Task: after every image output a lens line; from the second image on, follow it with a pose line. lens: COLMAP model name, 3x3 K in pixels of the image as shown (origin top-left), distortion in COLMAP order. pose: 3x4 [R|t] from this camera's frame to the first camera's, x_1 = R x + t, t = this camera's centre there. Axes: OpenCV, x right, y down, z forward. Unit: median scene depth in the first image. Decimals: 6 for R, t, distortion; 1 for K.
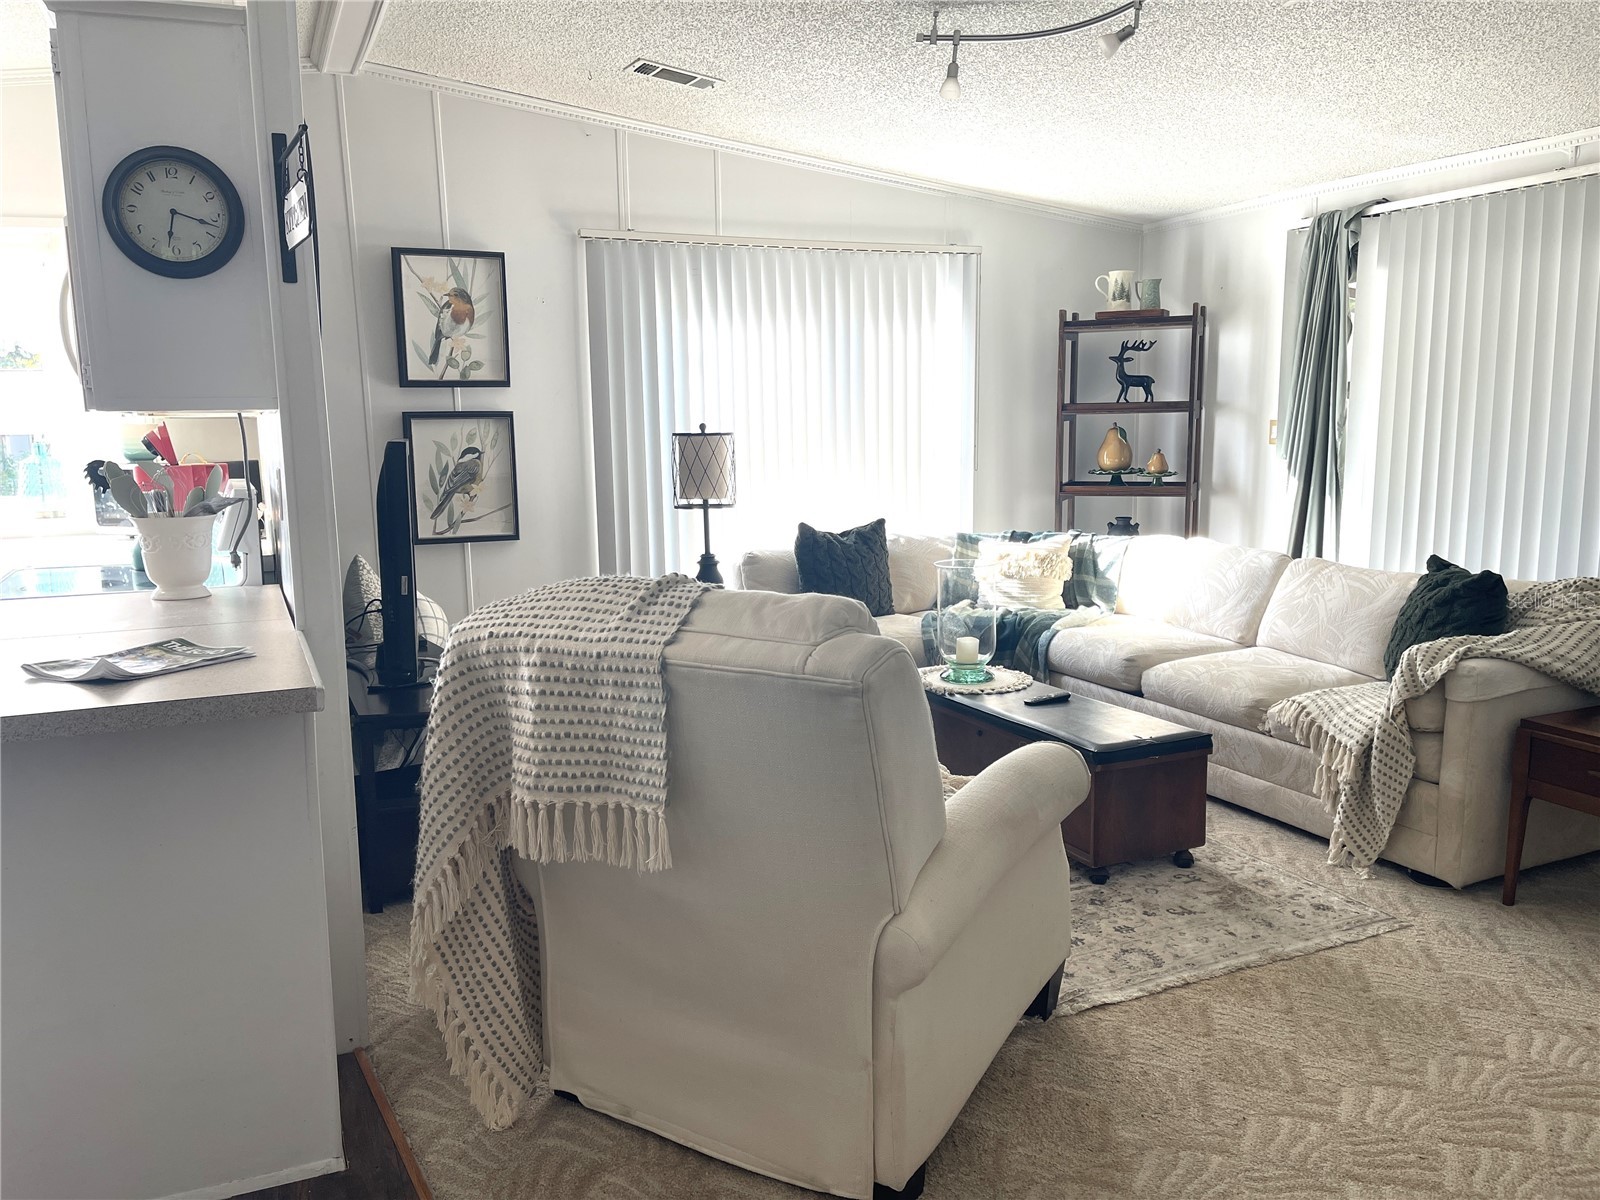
lens RADIAL K [[1206.1, 0, 792.5], [0, 1206.1, 605.5], [0, 0, 1]] dist [0.071541, -0.096232]
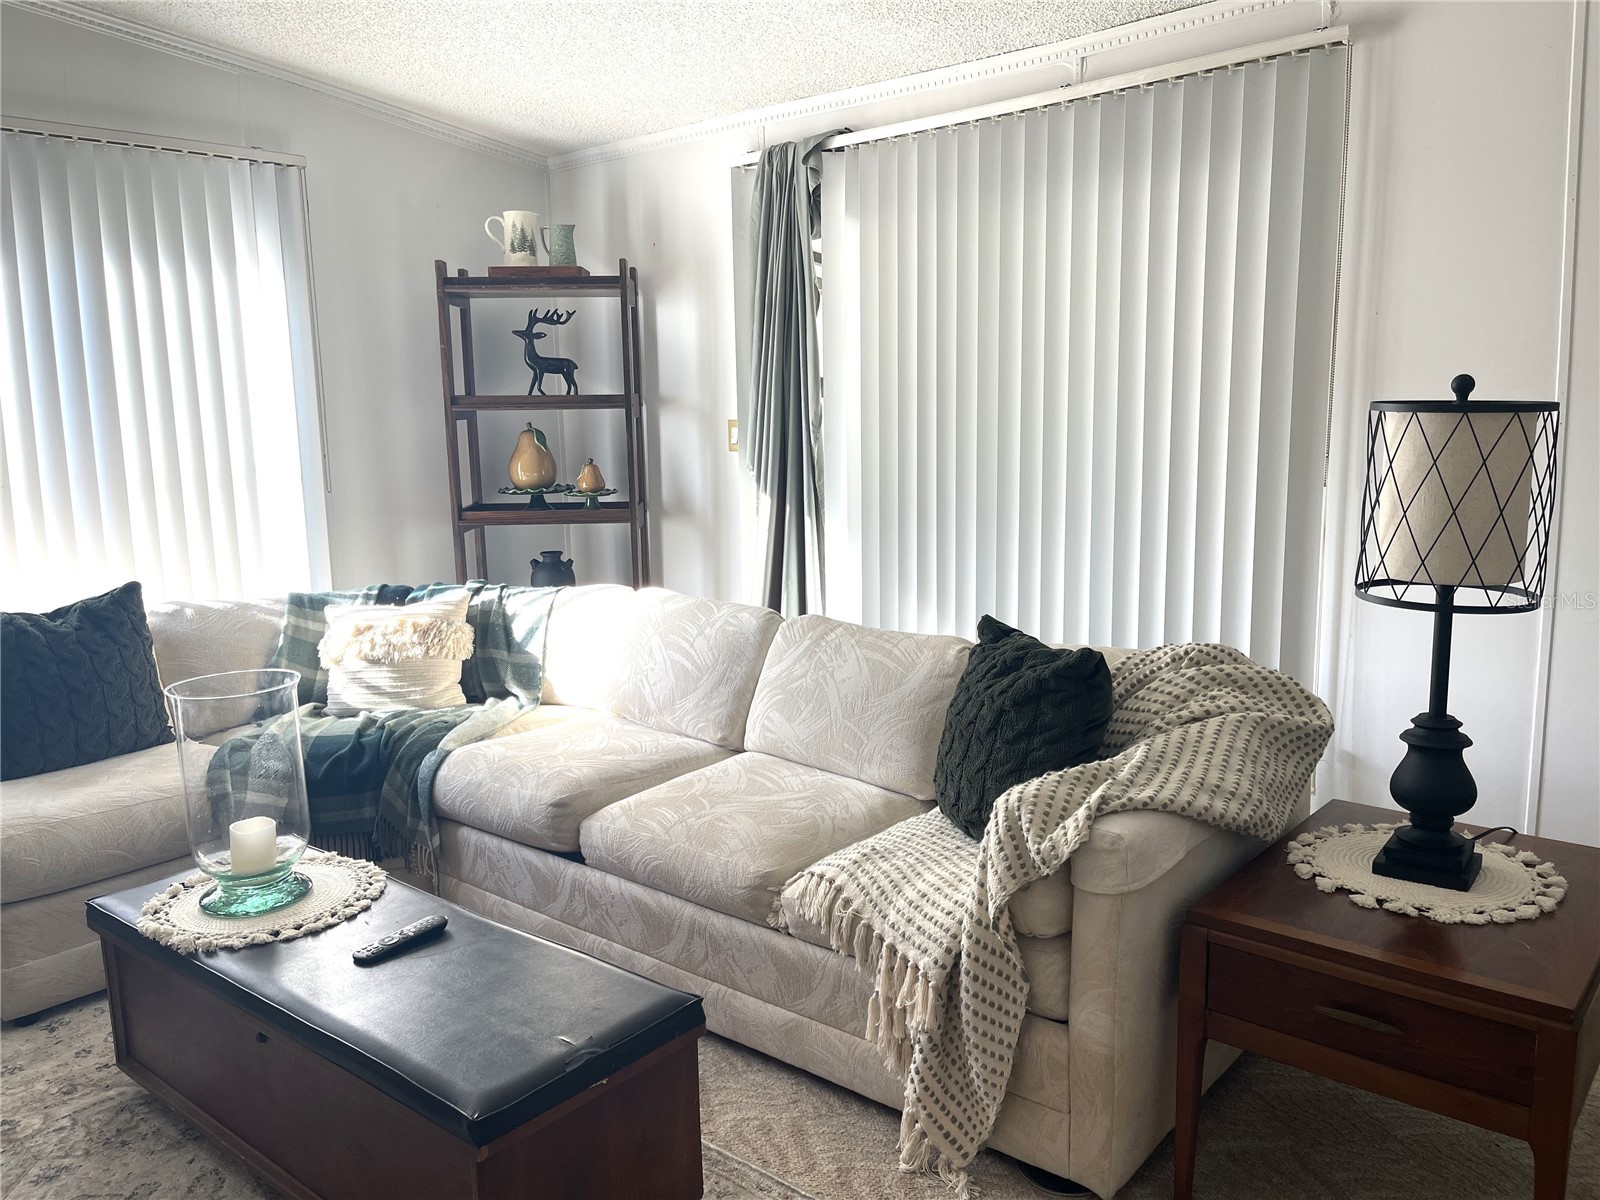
lens RADIAL K [[1206.1, 0, 822.8], [0, 1206.1, 598.1], [0, 0, 1]] dist [0.071541, -0.096232]
pose [[0.893245, -0.067862, 0.444420, 0.128213], [0.072069, 0.997372, 0.007444, -0.053118], [-0.443757, 0.025379, 0.895788, 0.379080]]
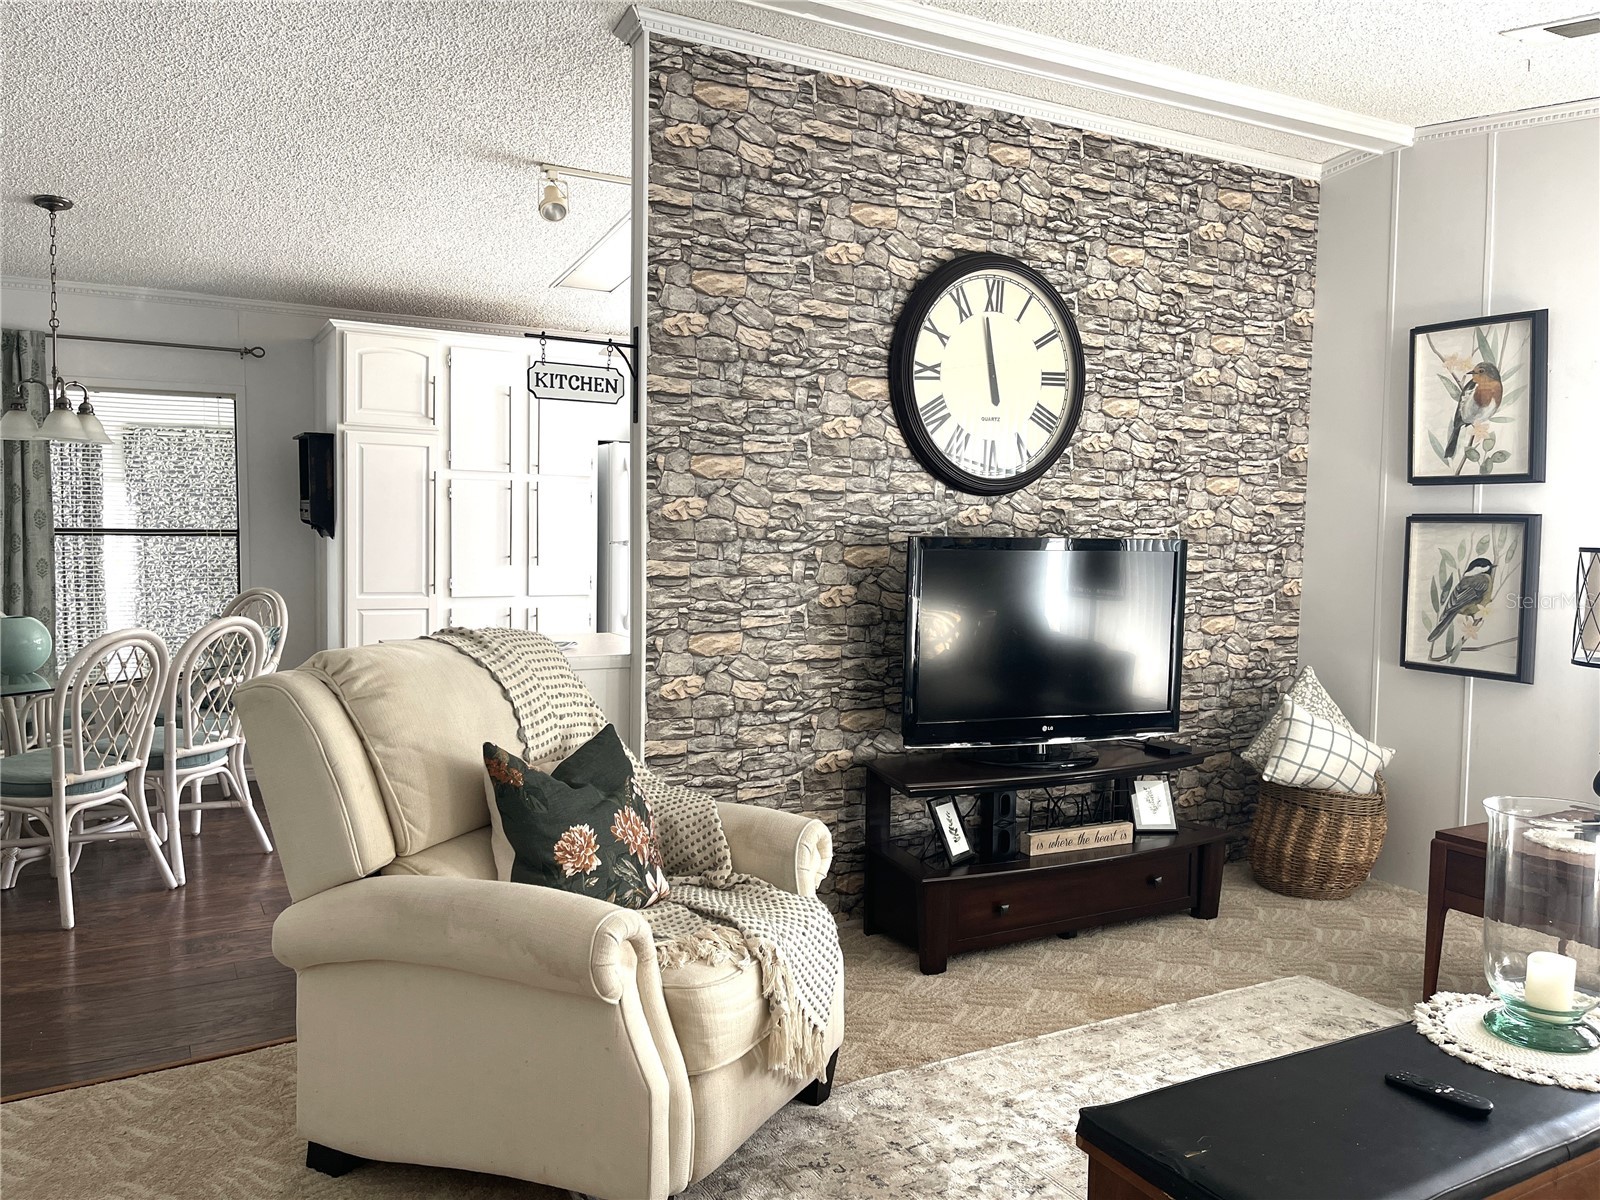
lens RADIAL K [[1206.1, 0, 795.9], [0, 1206.1, 605.9], [0, 0, 1]] dist [0.071541, -0.096232]
pose [[0.074355, 0.081901, -0.993863, 0.587589], [-0.168725, 0.983286, 0.068406, -0.092870], [0.982855, 0.162603, 0.086931, 0.581846]]
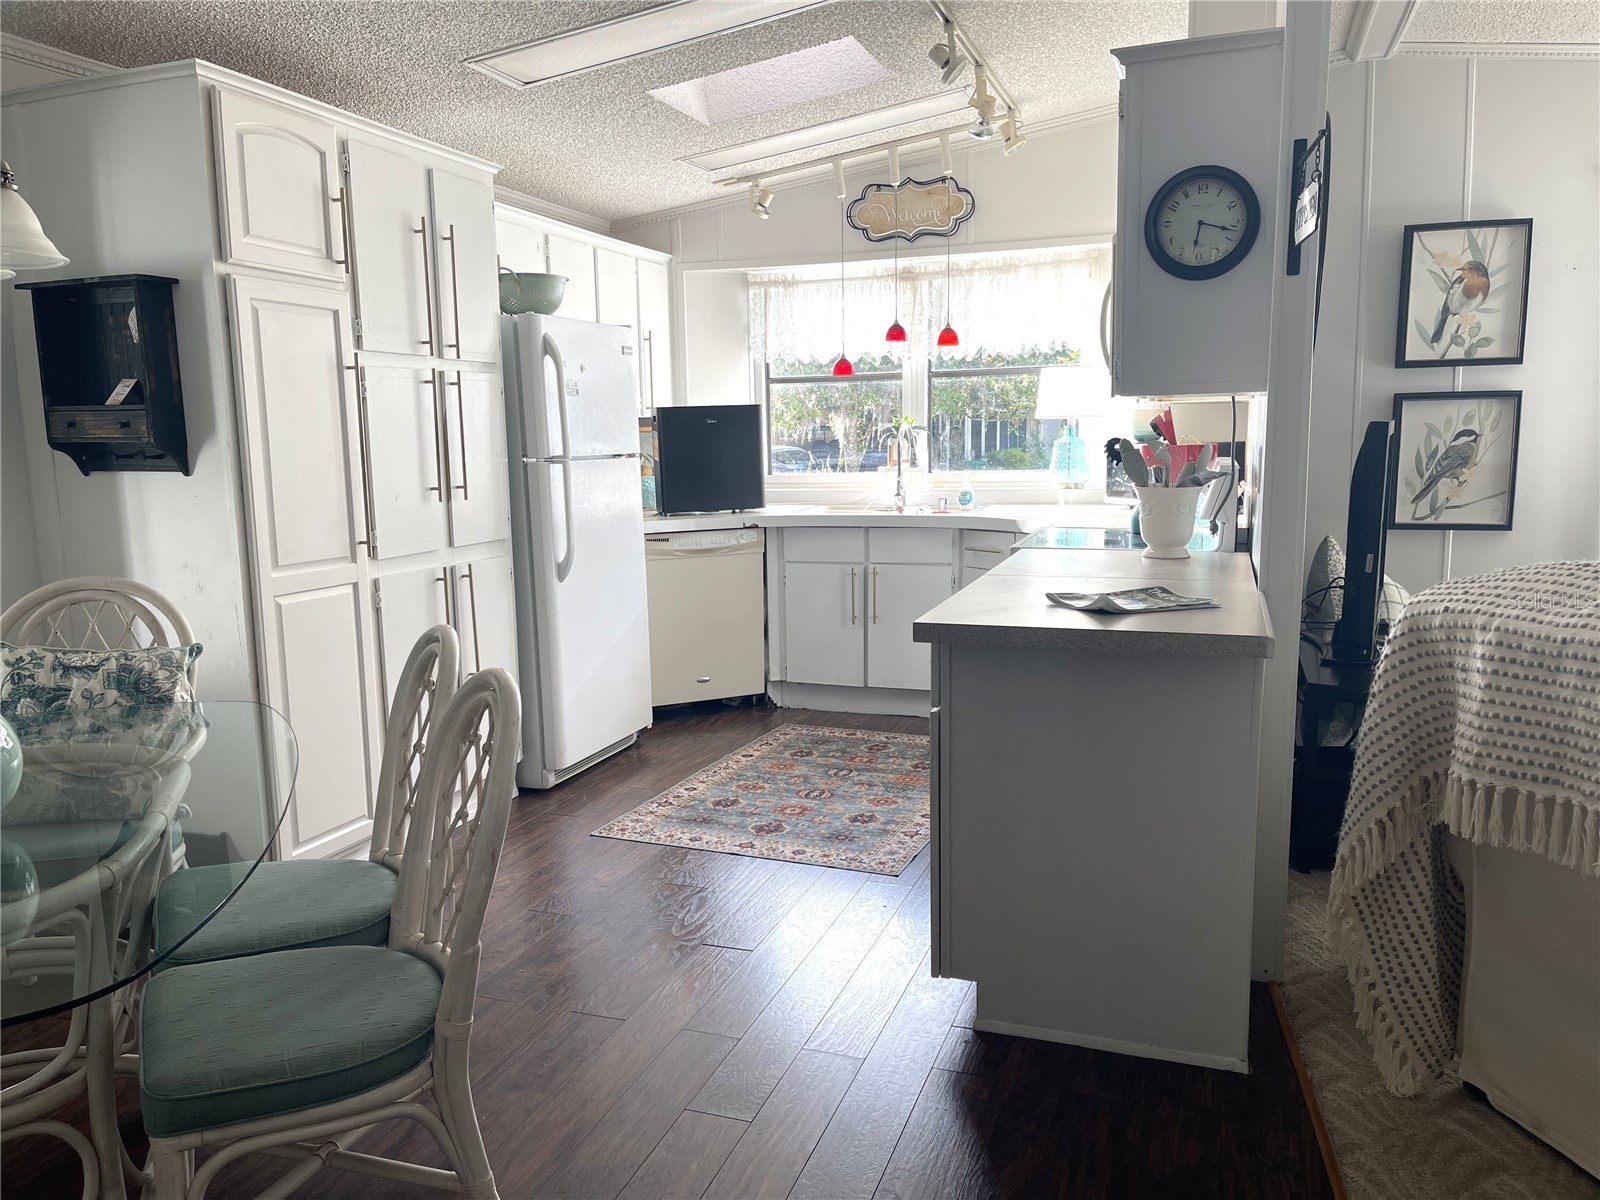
lens RADIAL K [[1206.1, 0, 790.5], [0, 1206.1, 621.2], [0, 0, 1]] dist [0.071541, -0.096232]
pose [[0.720287, 0.111770, -0.684612, 0.027664], [-0.096082, 0.993496, 0.061110, 0.011924], [0.686990, 0.021762, 0.726341, -0.057666]]
